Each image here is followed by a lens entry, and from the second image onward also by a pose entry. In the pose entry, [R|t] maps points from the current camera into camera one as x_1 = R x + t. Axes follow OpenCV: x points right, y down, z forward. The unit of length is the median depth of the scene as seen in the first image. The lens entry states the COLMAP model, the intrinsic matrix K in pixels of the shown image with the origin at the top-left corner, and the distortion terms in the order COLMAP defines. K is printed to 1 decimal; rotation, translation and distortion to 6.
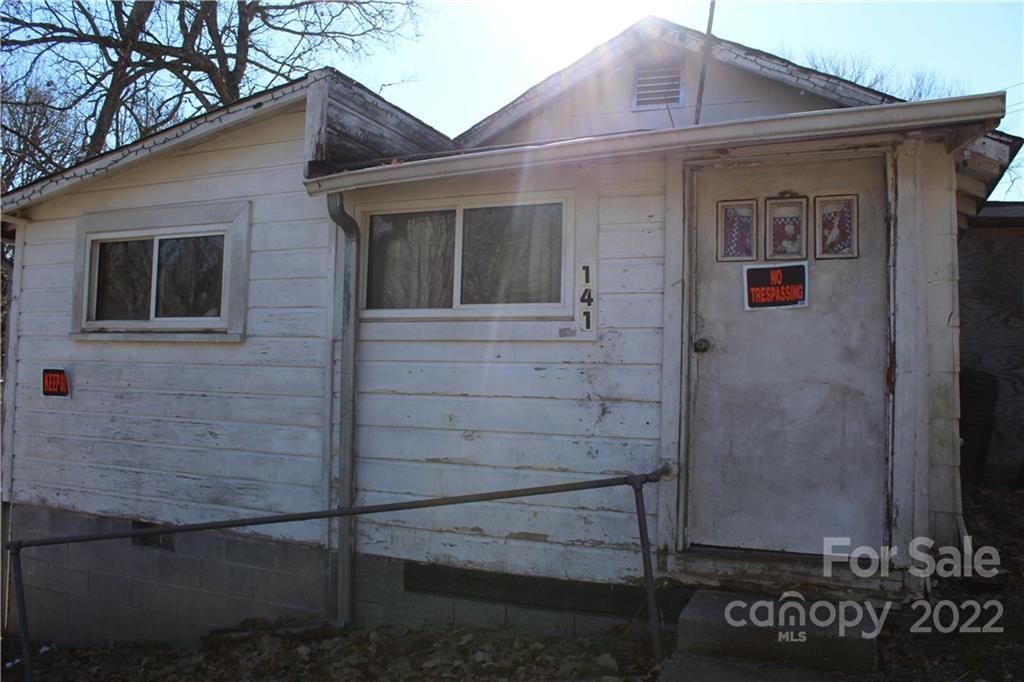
lens RADIAL K [[846.9, 0, 513.9], [0, 846.9, 343.4], [0, 0, 1]] dist [-0.166541, 0.142962]
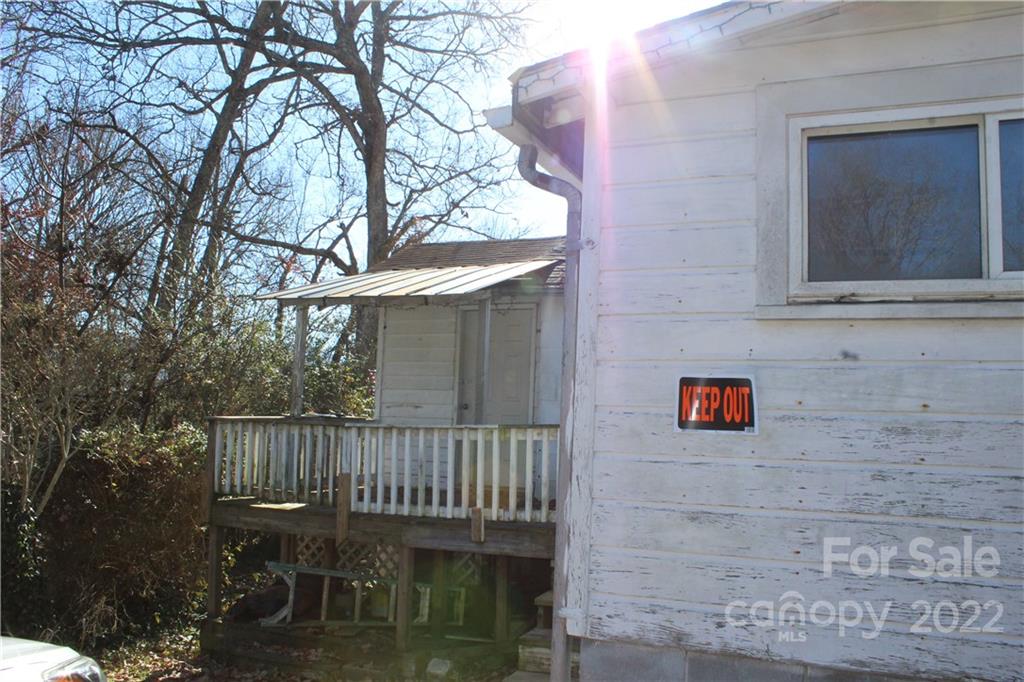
lens RADIAL K [[846.9, 0, 513.9], [0, 846.9, 343.4], [0, 0, 1]] dist [-0.166541, 0.142962]
pose [[0.999725, 0.015566, -0.017532, -0.685520], [-0.016657, 0.997816, -0.063920, 0.046518], [0.016498, 0.064195, 0.997801, 0.477566]]
